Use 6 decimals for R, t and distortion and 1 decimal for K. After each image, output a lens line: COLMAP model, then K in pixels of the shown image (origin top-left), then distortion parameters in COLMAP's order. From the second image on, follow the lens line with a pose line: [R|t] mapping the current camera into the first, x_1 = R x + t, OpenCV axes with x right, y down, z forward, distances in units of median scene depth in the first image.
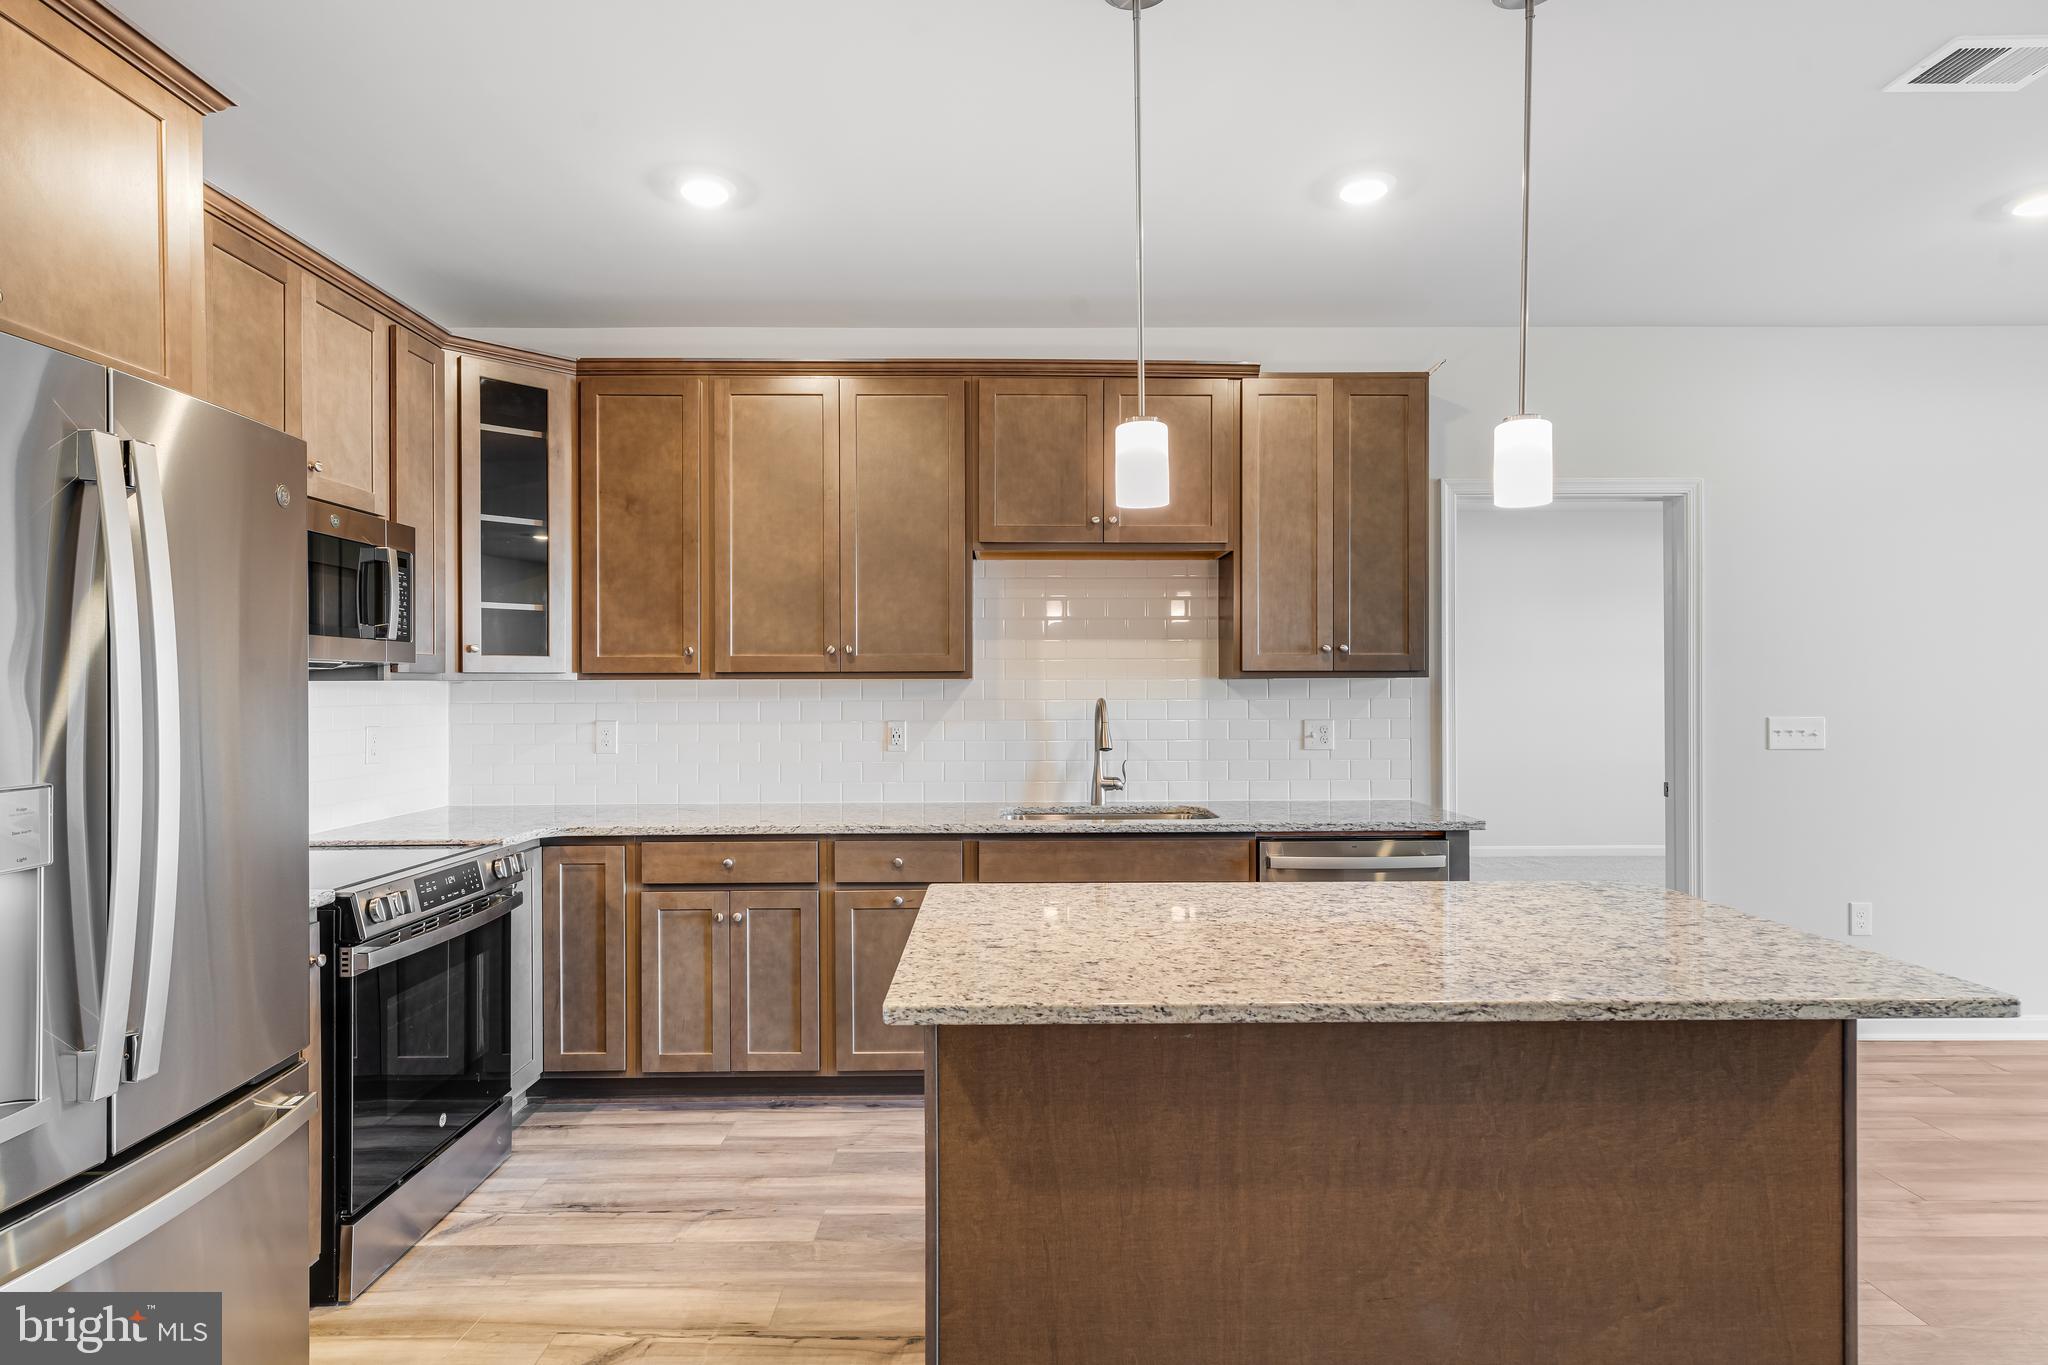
lens RADIAL K [[1075.5, 0, 1022.2], [0, 1075.5, 685.8], [0, 0, 1]] dist [0.005670, -0.000263]
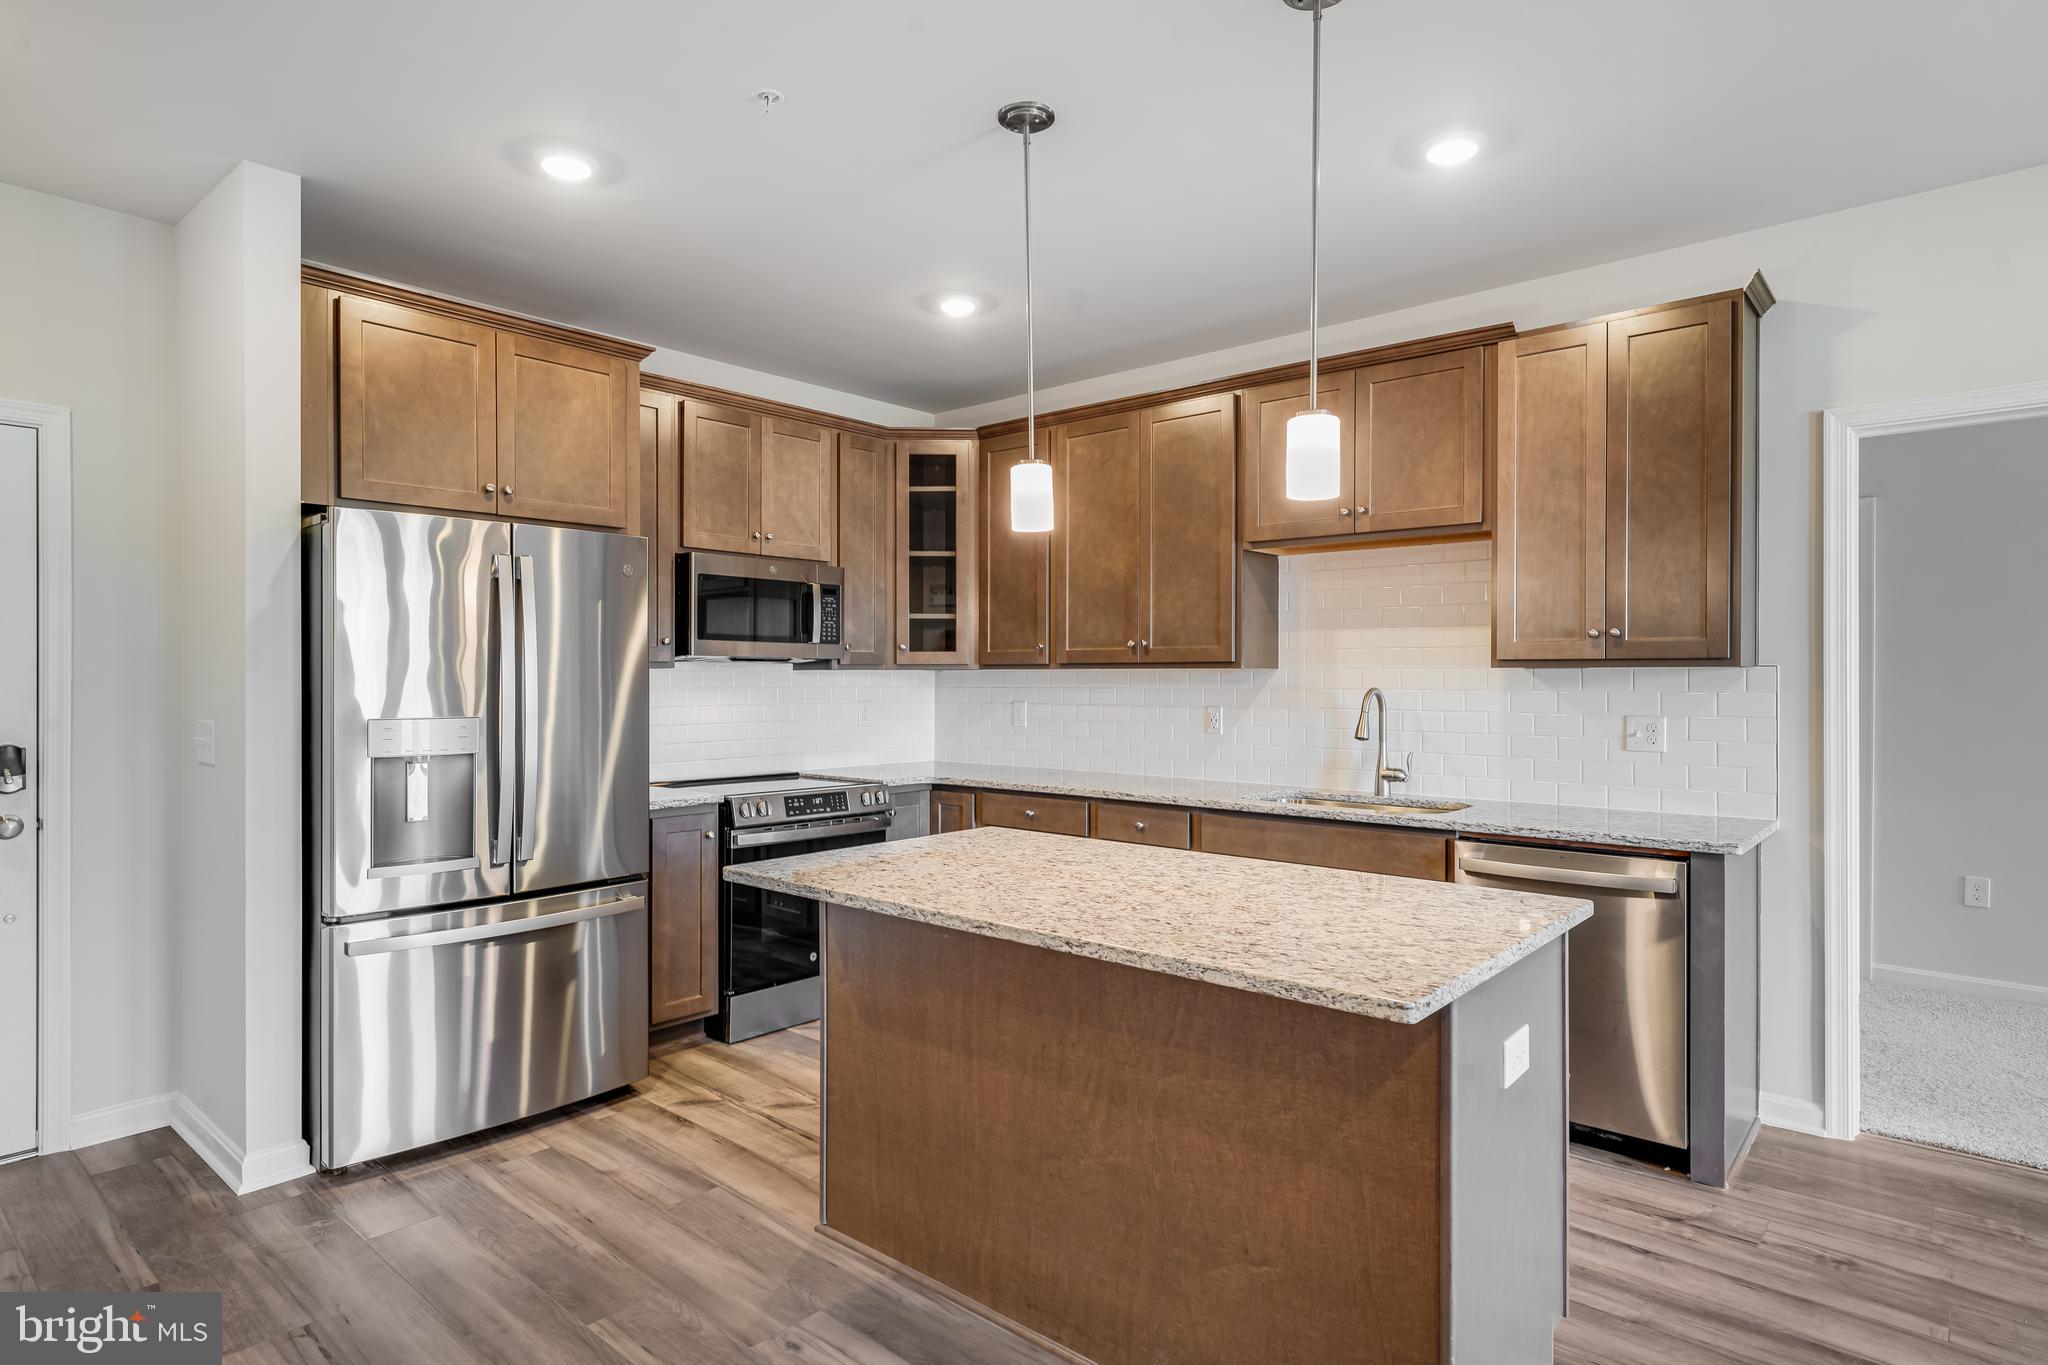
lens RADIAL K [[1111.7, 0, 1014.1], [0, 1111.7, 675.8], [0, 0, 1]] dist [0.004347, 0.000571]
pose [[0.740282, 0.003542, -0.672287, 0.590993], [-0.003106, 0.999993, 0.001848, -0.000460], [0.672290, 0.000720, 0.740288, 0.017175]]
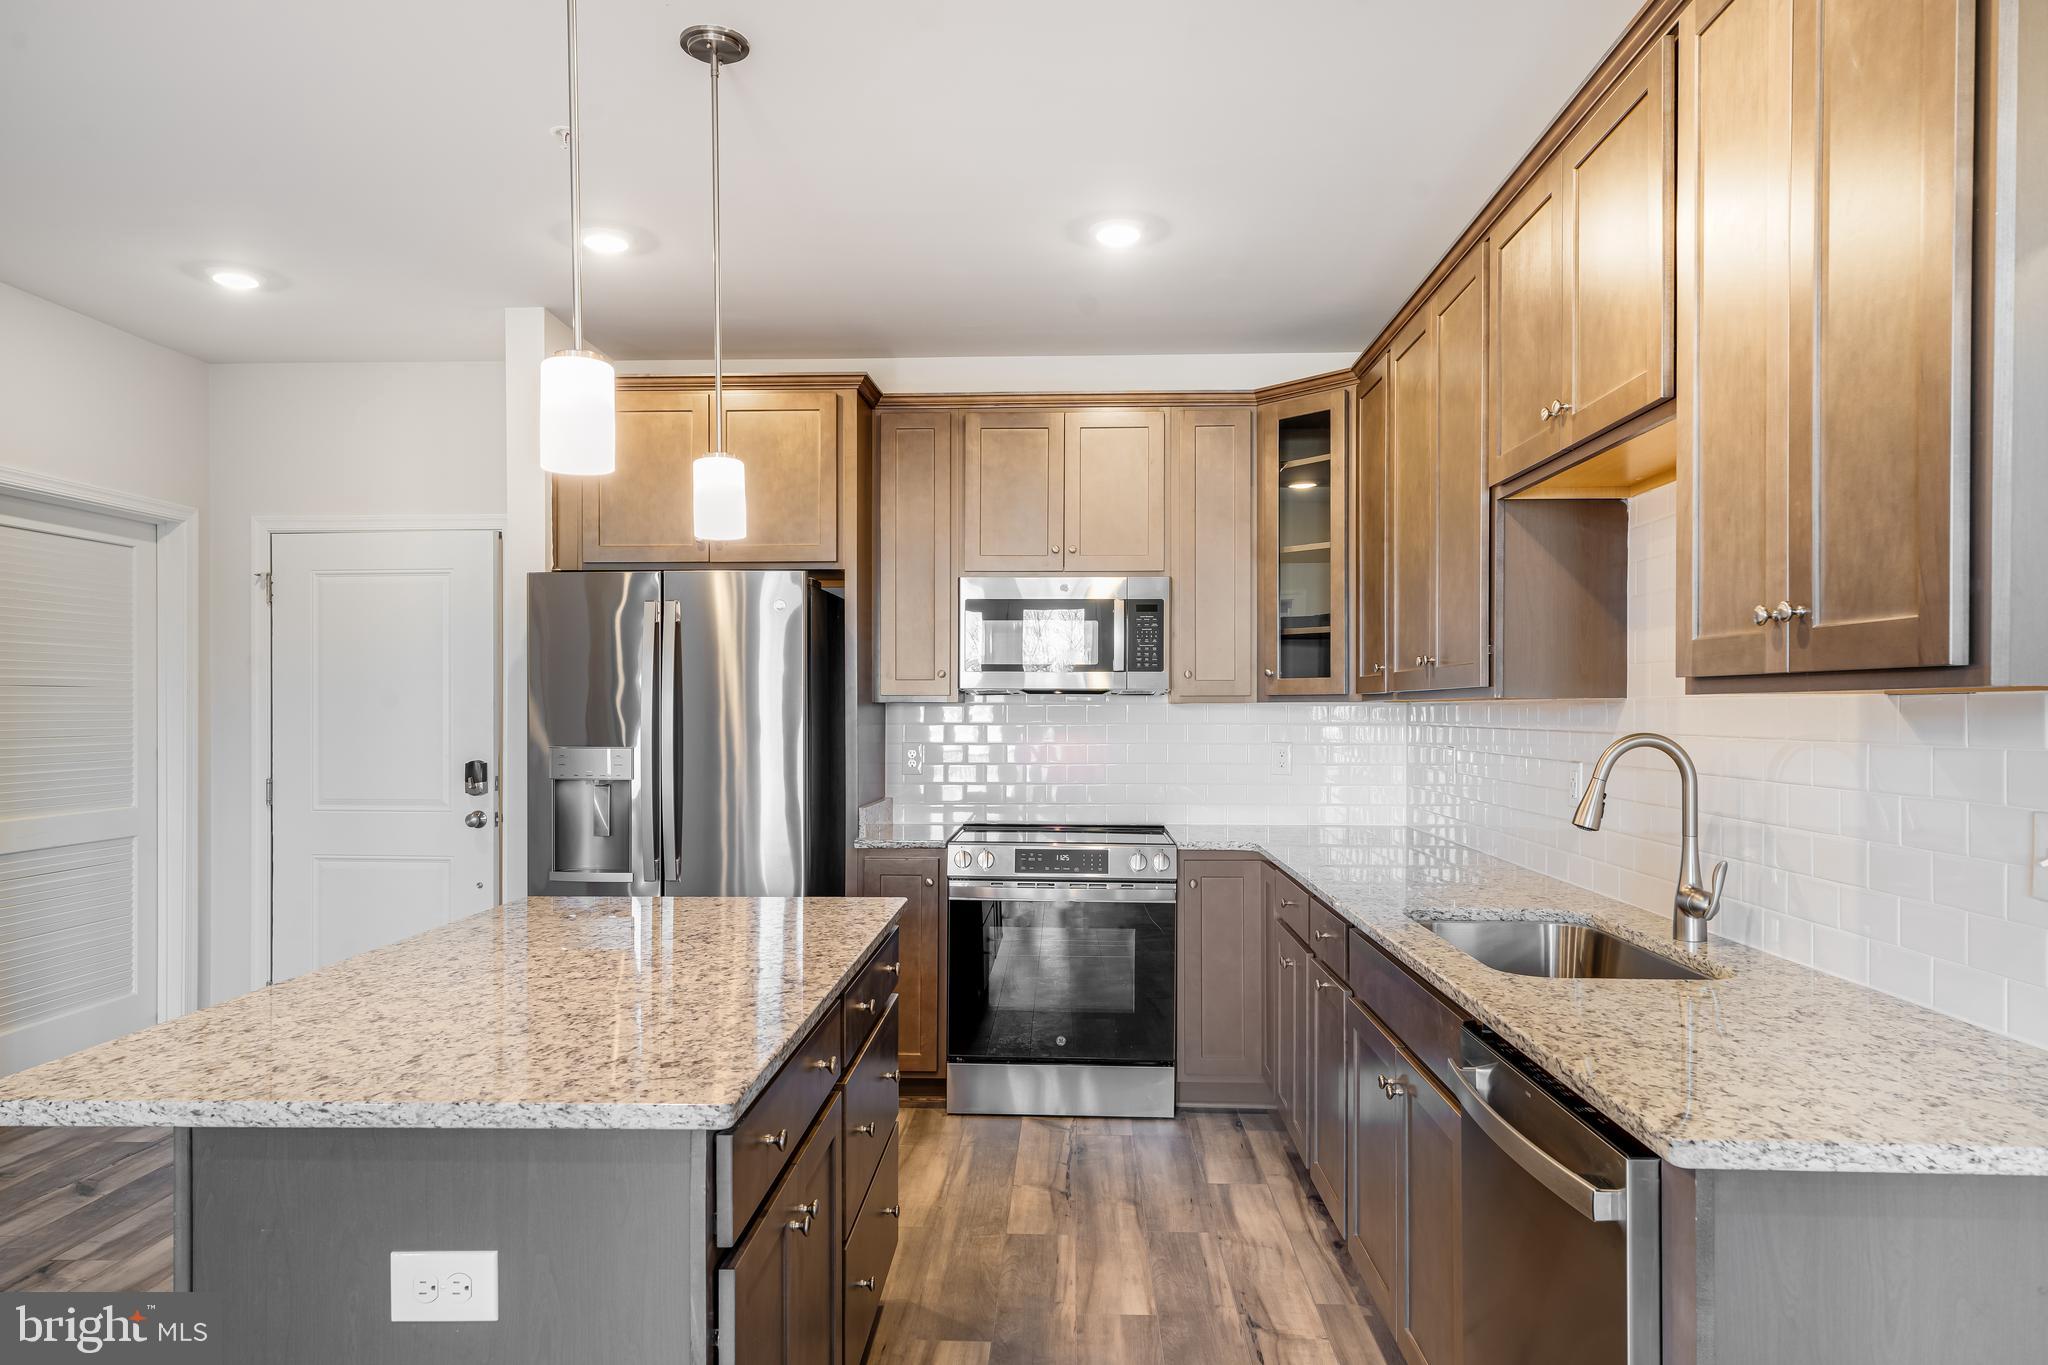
lens RADIAL K [[1310.8, 0, 1025.9], [0, 1310.8, 706.7], [0, 0, 1]] dist [0.024606, 0.000989]
pose [[-0.053448, 0.002886, -0.998566, 0.842068], [0.001356, 0.999995, 0.002817, -0.004722], [0.998570, -0.001203, -0.053452, 0.836344]]
